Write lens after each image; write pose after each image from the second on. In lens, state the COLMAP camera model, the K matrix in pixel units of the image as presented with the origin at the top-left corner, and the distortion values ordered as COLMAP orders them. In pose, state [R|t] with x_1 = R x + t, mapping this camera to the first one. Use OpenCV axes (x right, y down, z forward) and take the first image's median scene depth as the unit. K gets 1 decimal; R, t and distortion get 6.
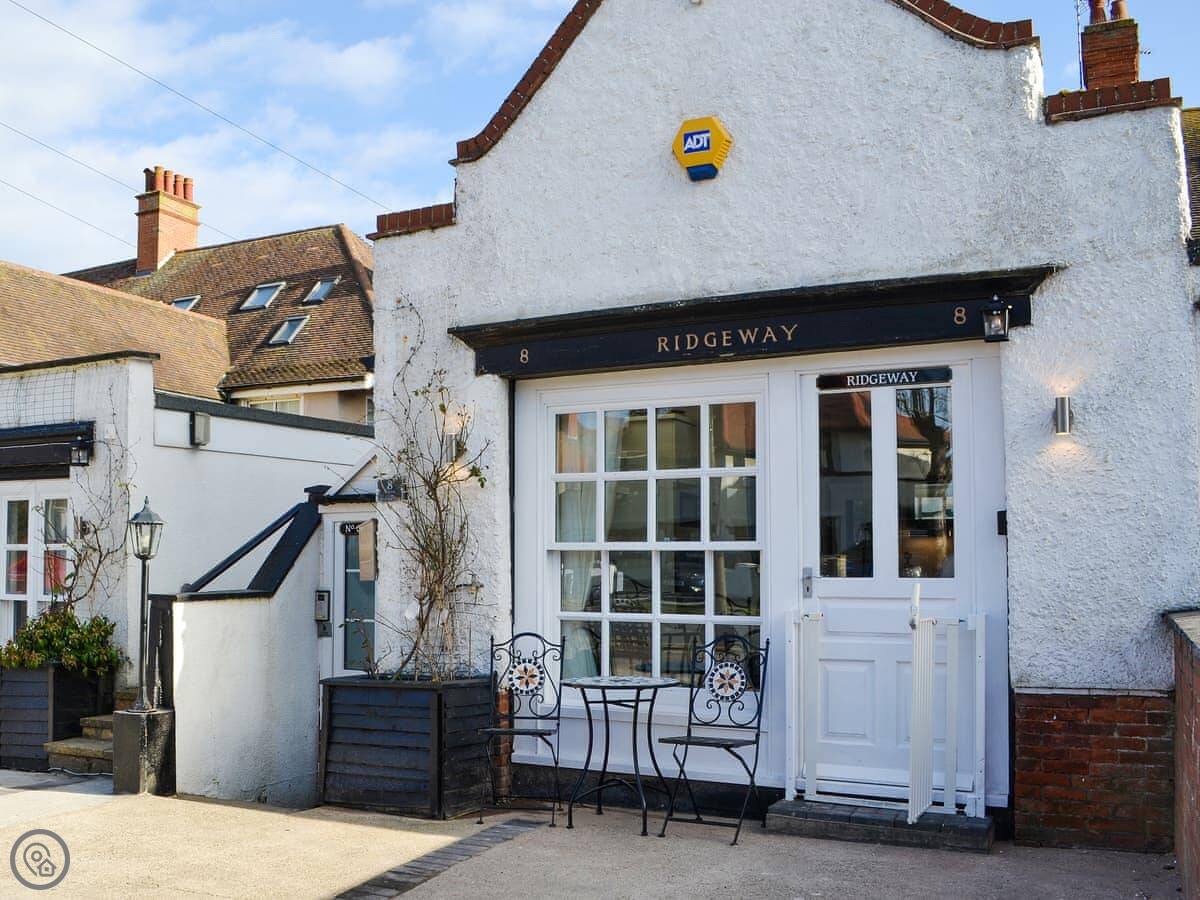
lens RADIAL K [[1086.5, 0, 599.2], [0, 1086.5, 492.0], [0, 0, 1]] dist [-0.085679, 0.004864]
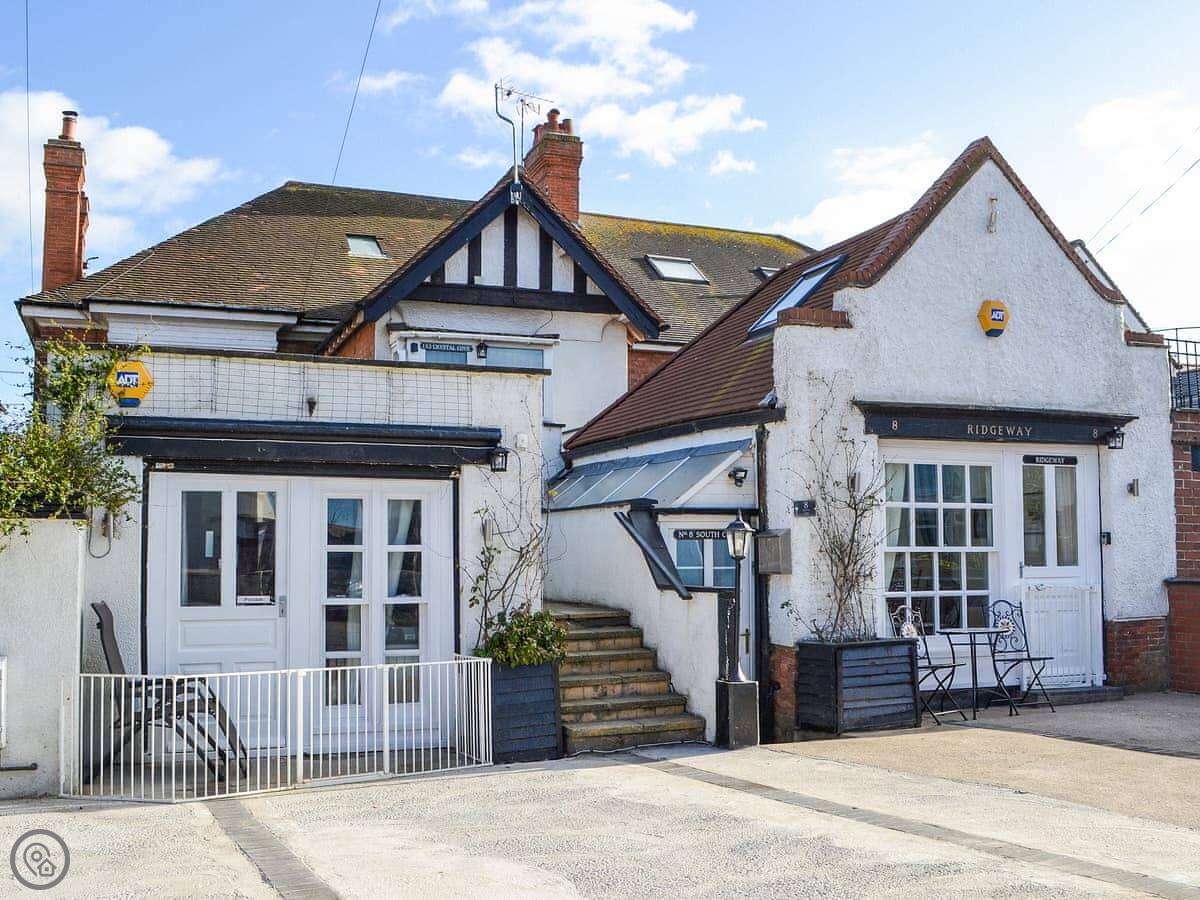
lens RADIAL K [[1066.3, 0, 591.7], [0, 1066.3, 469.4], [0, 0, 1]] dist [-0.083687, -0.001587]
pose [[0.713139, 0.055782, 0.698800, -1.518532], [-0.041667, 0.998440, -0.037178, 0.011662], [-0.699784, -0.002604, 0.714350, 0.245591]]
